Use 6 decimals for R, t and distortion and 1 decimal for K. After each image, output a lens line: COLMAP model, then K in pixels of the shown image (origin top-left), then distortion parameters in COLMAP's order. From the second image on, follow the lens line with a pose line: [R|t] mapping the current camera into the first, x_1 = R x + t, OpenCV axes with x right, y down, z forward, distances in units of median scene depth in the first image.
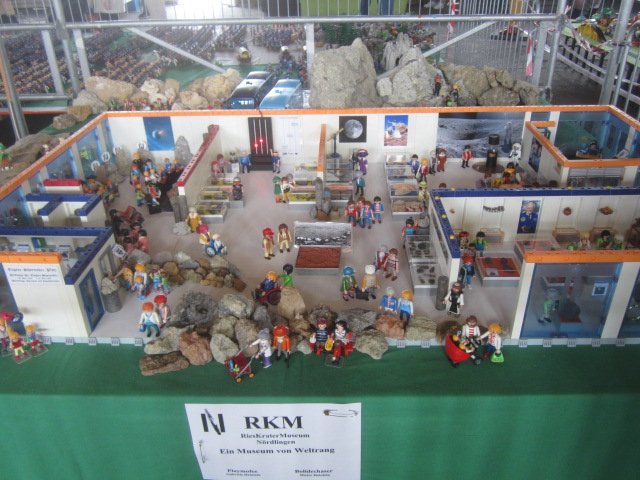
lens RADIAL K [[541.9, 0, 320.0], [0, 541.9, 237.7], [0, 0, 1]] dist [-0.017046, -0.004791]
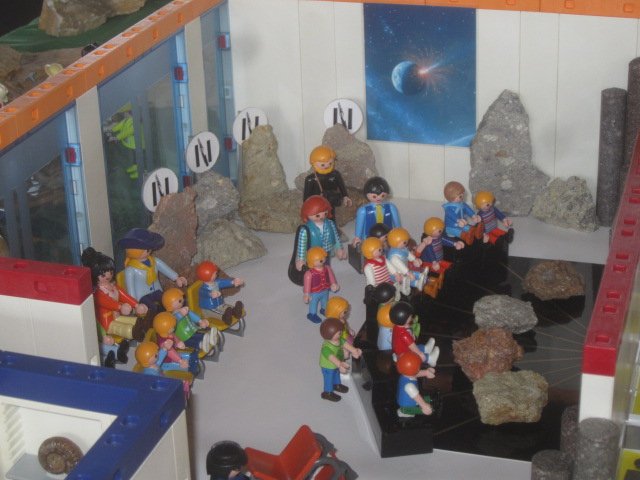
lens RADIAL K [[1335.0, 0, 320.2], [0, 1335.0, 240.4], [0, 0, 1]] dist [0.026372, 0.000000]
pose [[0.963674, 0.101126, -0.247195, -0.189391], [-0.119261, 0.991079, -0.059487, -0.079643], [0.238974, 0.086807, 0.967138, 0.425128]]
